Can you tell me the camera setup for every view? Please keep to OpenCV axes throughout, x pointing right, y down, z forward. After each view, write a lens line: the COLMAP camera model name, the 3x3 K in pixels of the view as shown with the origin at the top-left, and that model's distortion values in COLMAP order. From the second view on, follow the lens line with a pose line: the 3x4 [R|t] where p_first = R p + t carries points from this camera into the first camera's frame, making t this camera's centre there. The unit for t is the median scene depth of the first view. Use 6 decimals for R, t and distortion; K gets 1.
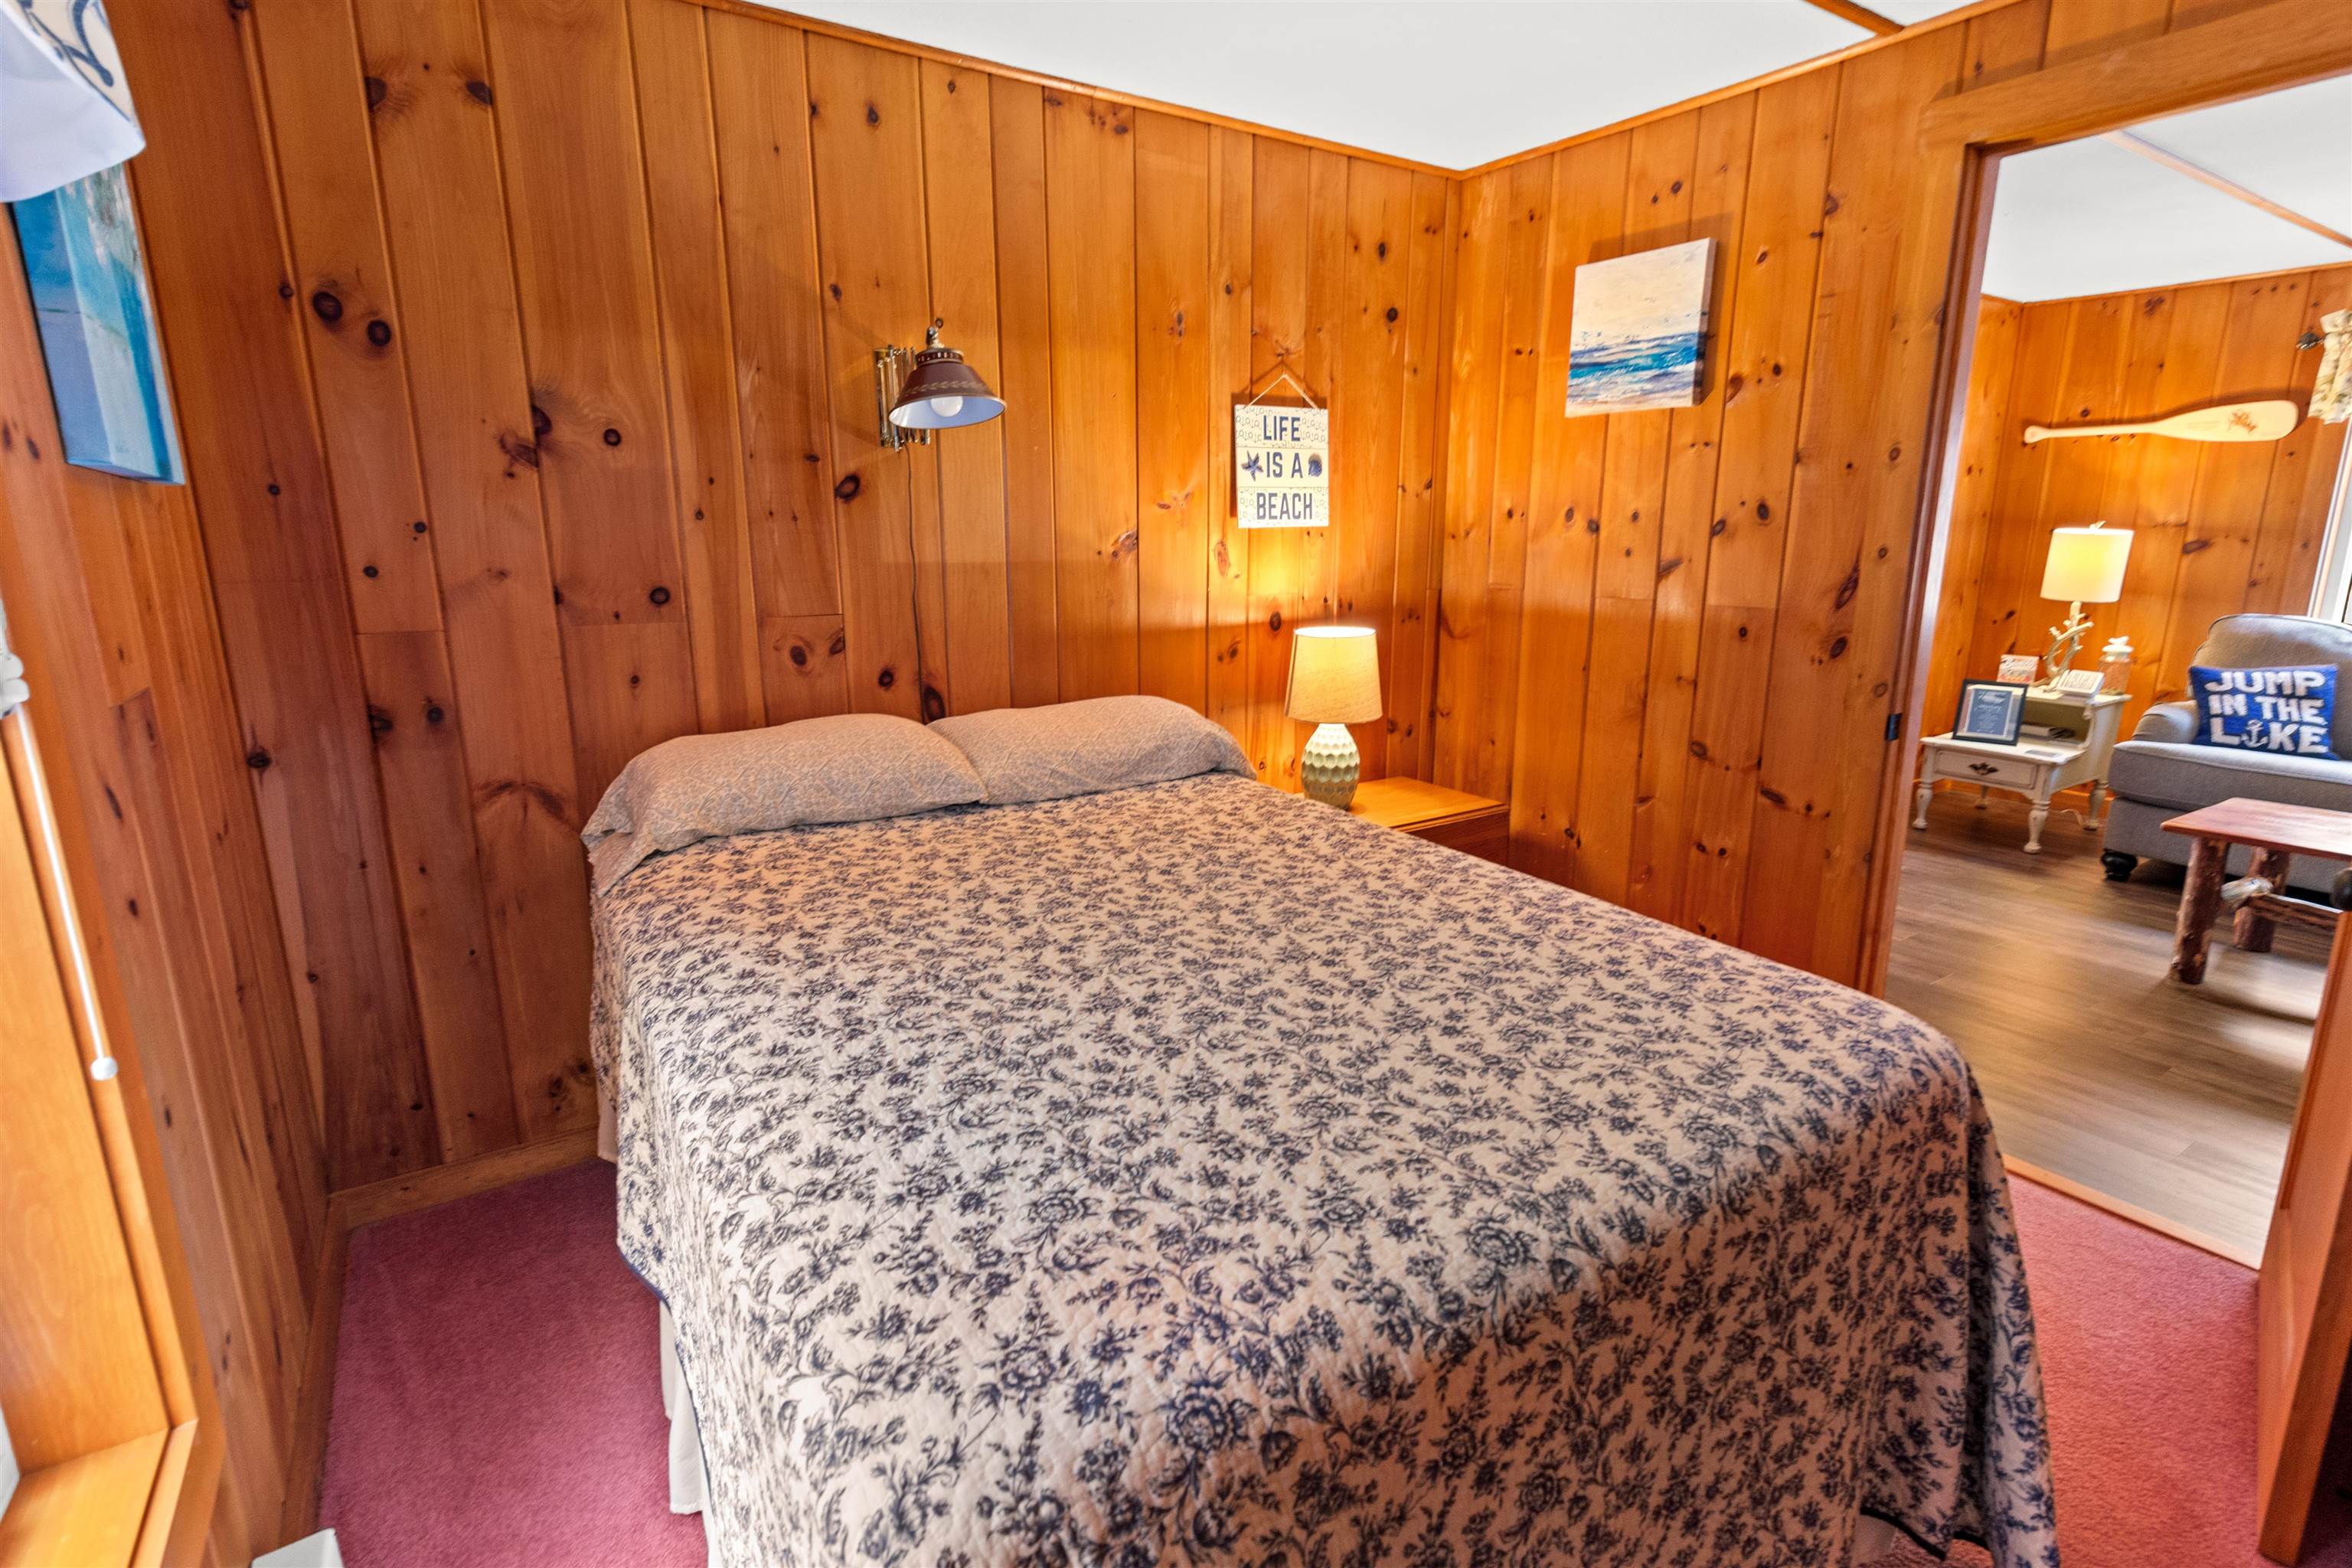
lens RADIAL K [[1139.0, 0, 1181.4], [0, 1139.0, 791.8], [0, 0, 1]] dist [0.005381, -0.001060]
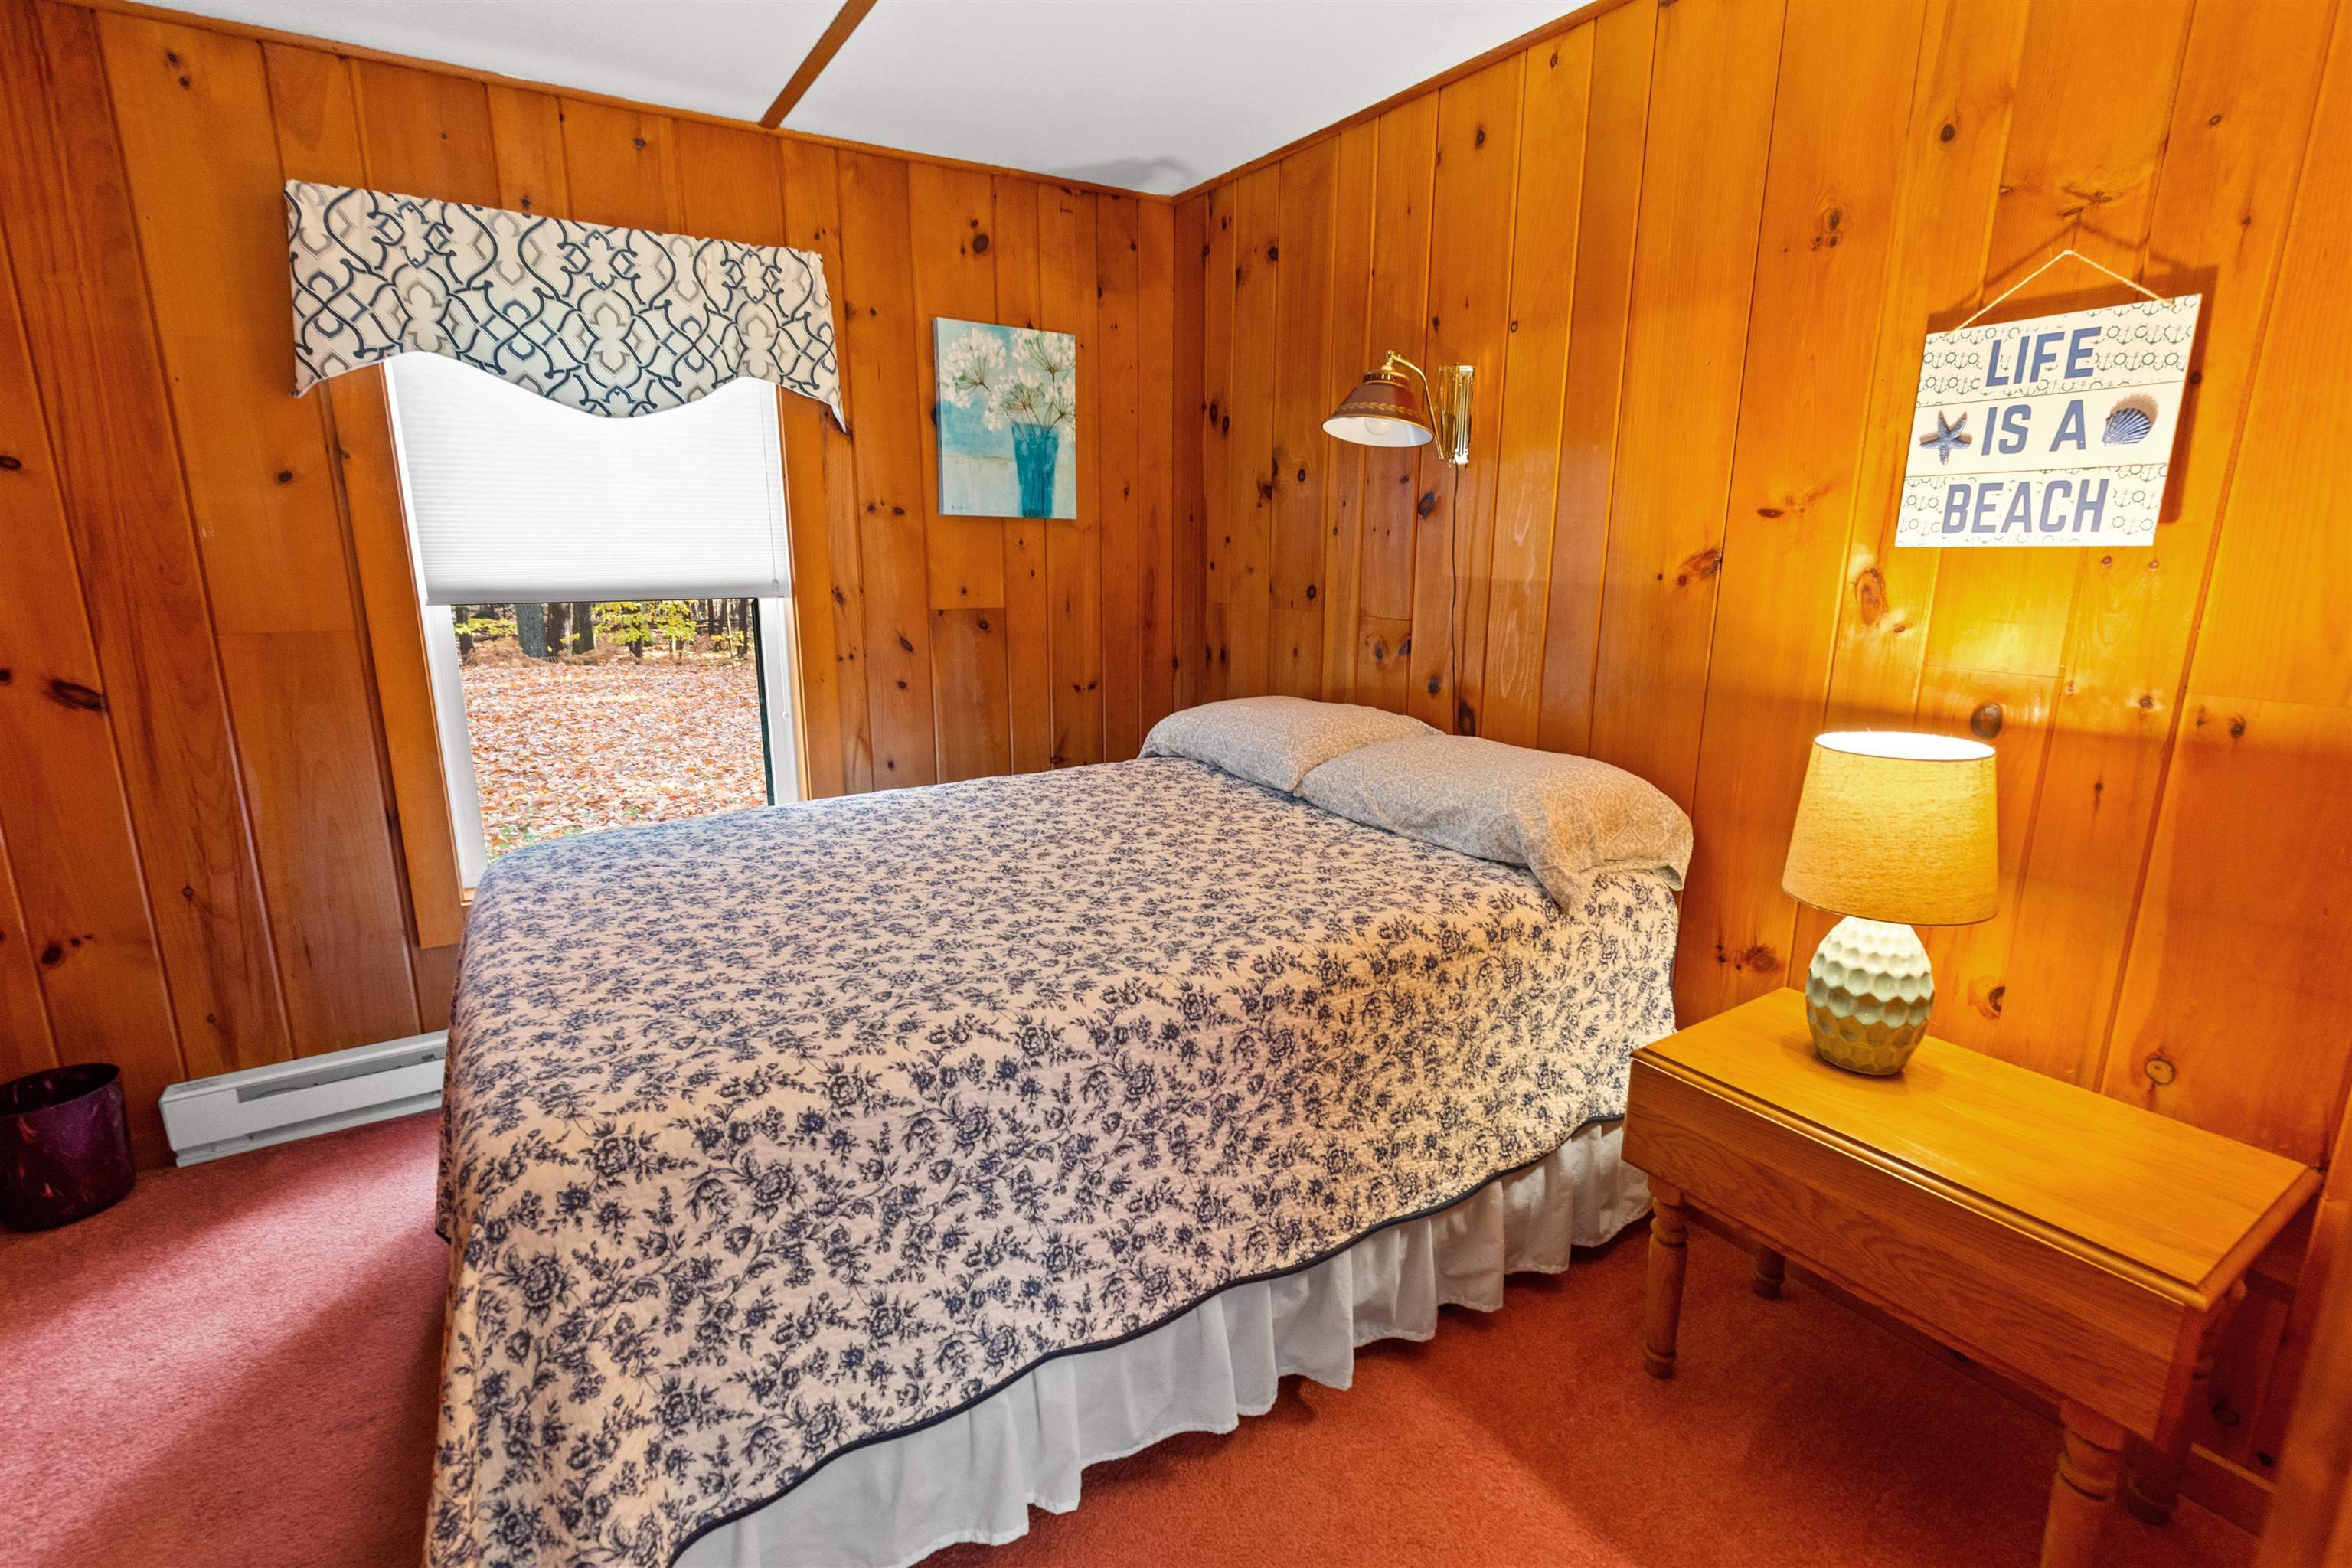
lens RADIAL K [[1080.7, 0, 1181.3], [0, 1080.7, 782.5], [0, 0, 1]] dist [0.007551, -0.001642]
pose [[-0.010503, 0.224171, -0.974493, 0.615209], [-0.230049, 0.947864, 0.220525, -0.153158], [0.973122, 0.226498, 0.041615, 0.637676]]
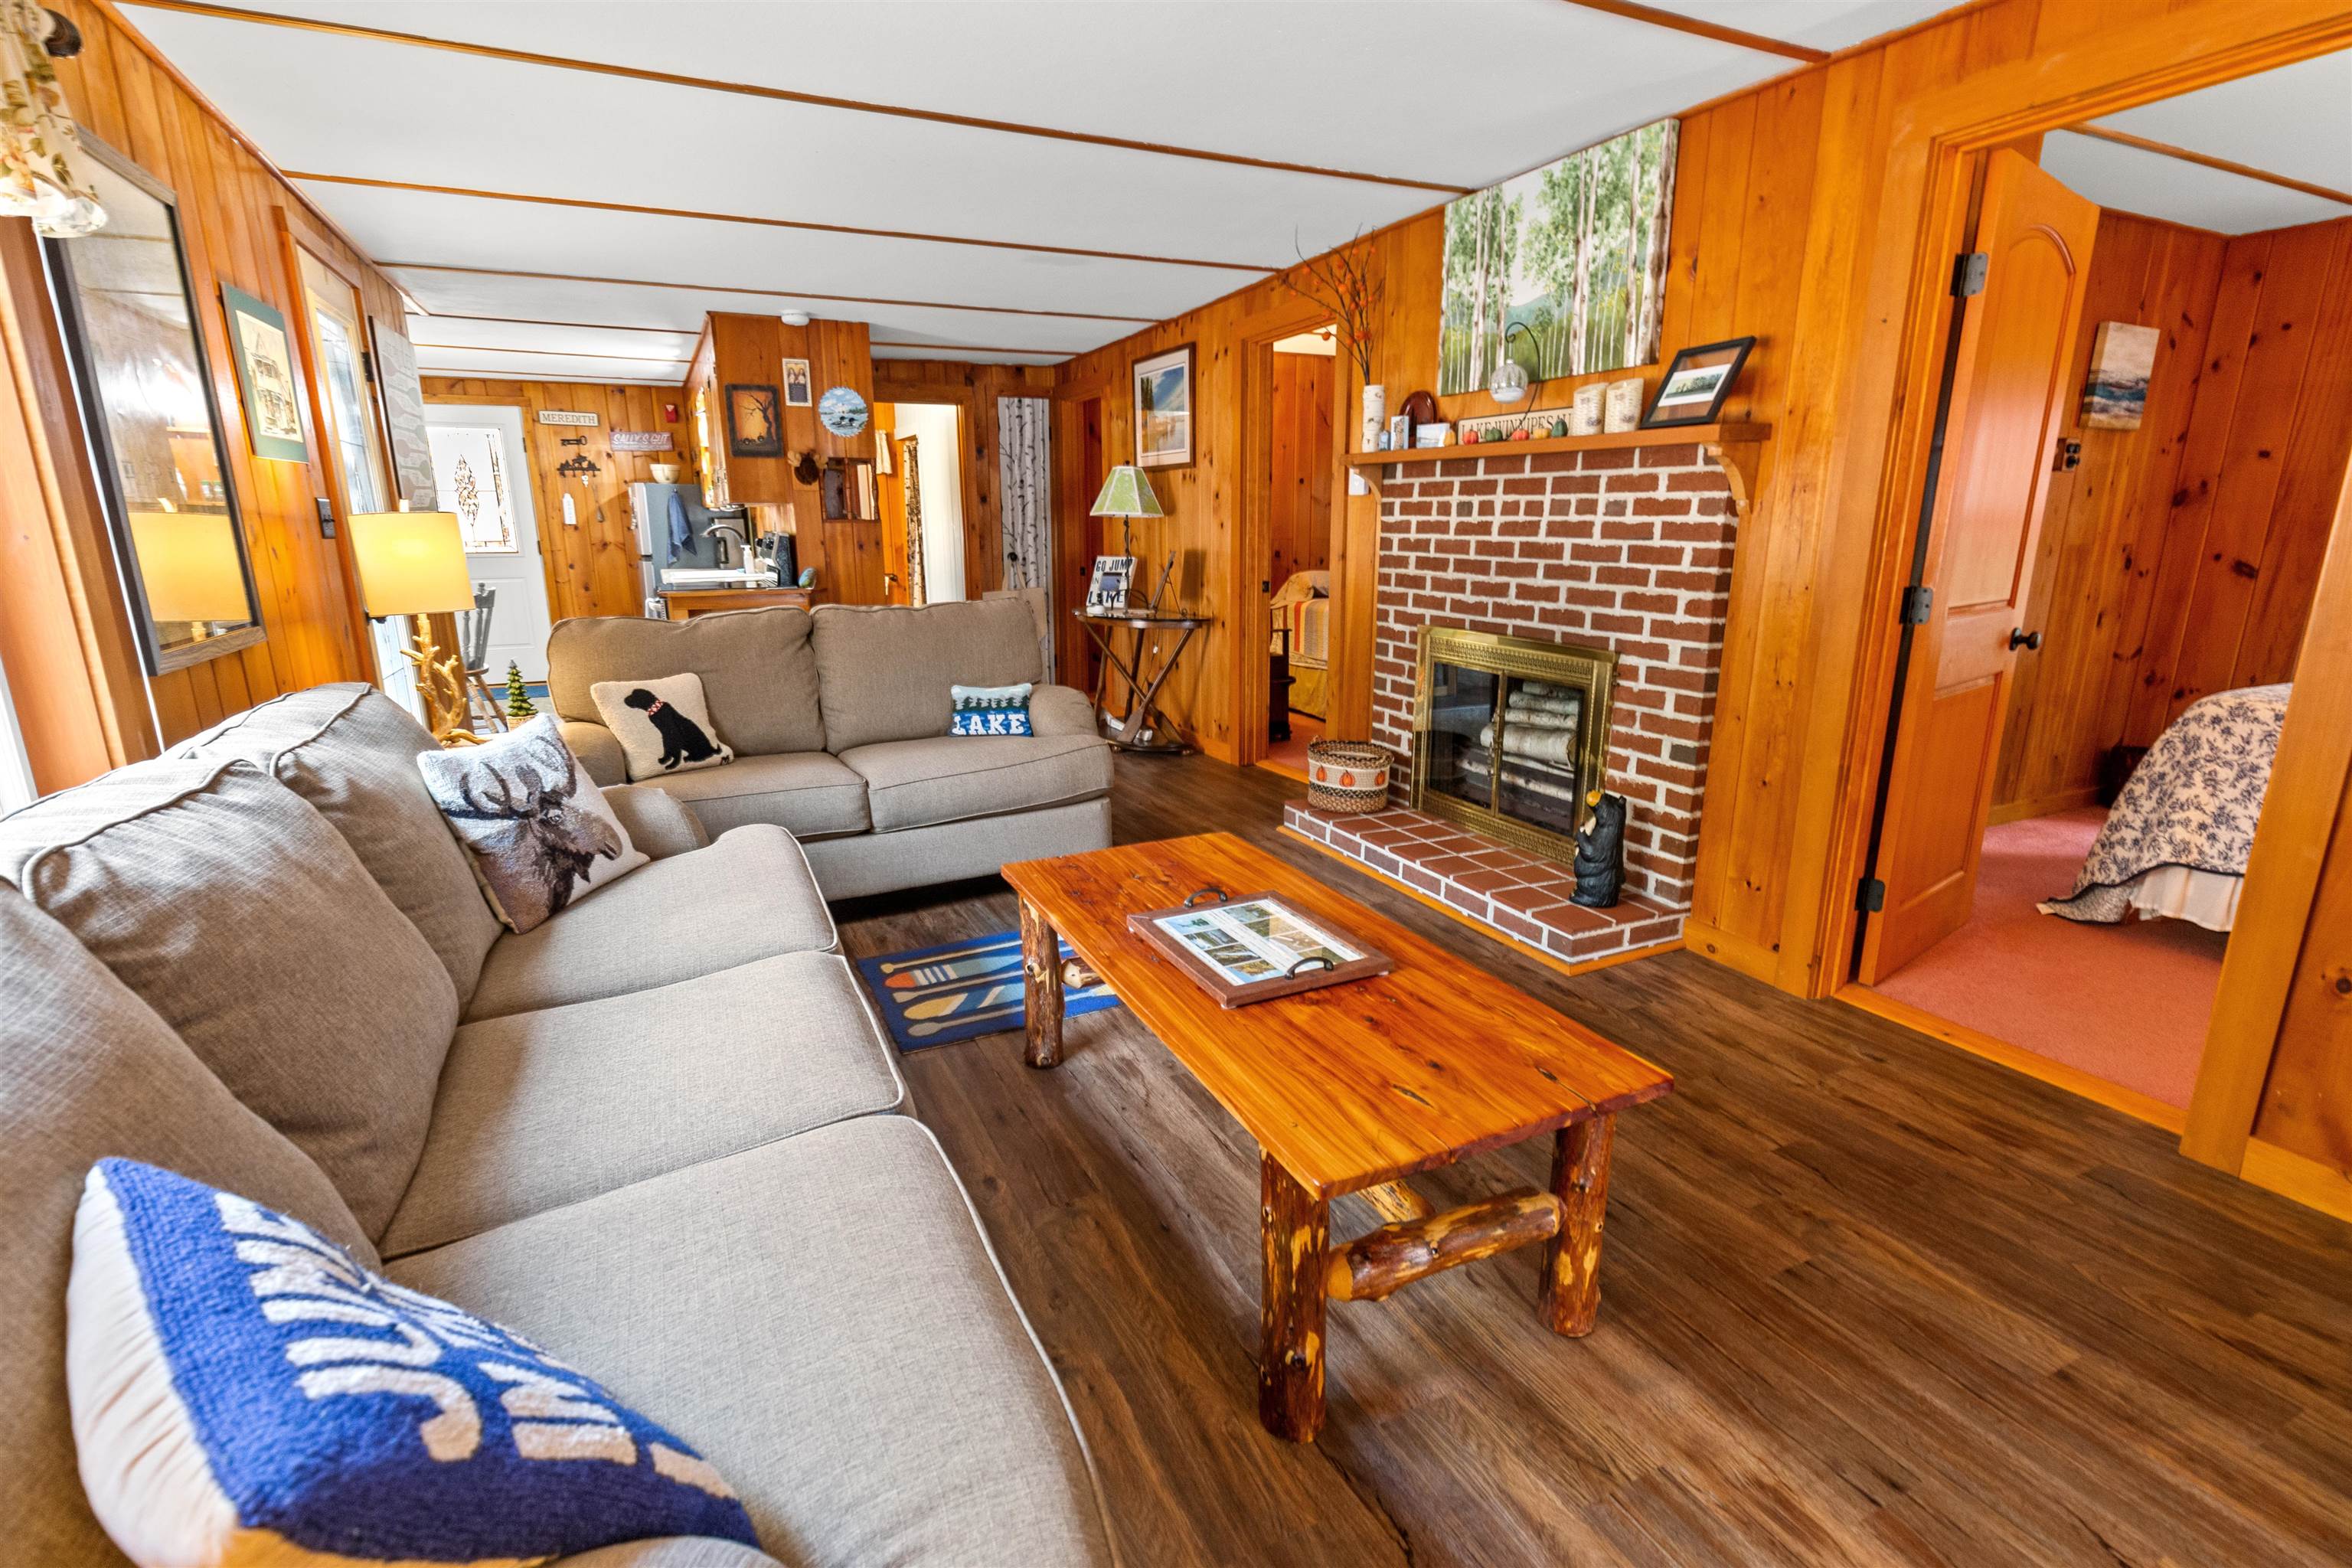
lens RADIAL K [[1086.1, 0, 1180.5], [0, 1086.1, 784.0], [0, 0, 1]] dist [0.010502, -0.000514]
pose [[-0.991174, -0.024334, 0.130318, 1.097993], [0.037276, 0.892192, 0.450115, -0.328118], [-0.127222, 0.451000, -0.883410, 1.510010]]
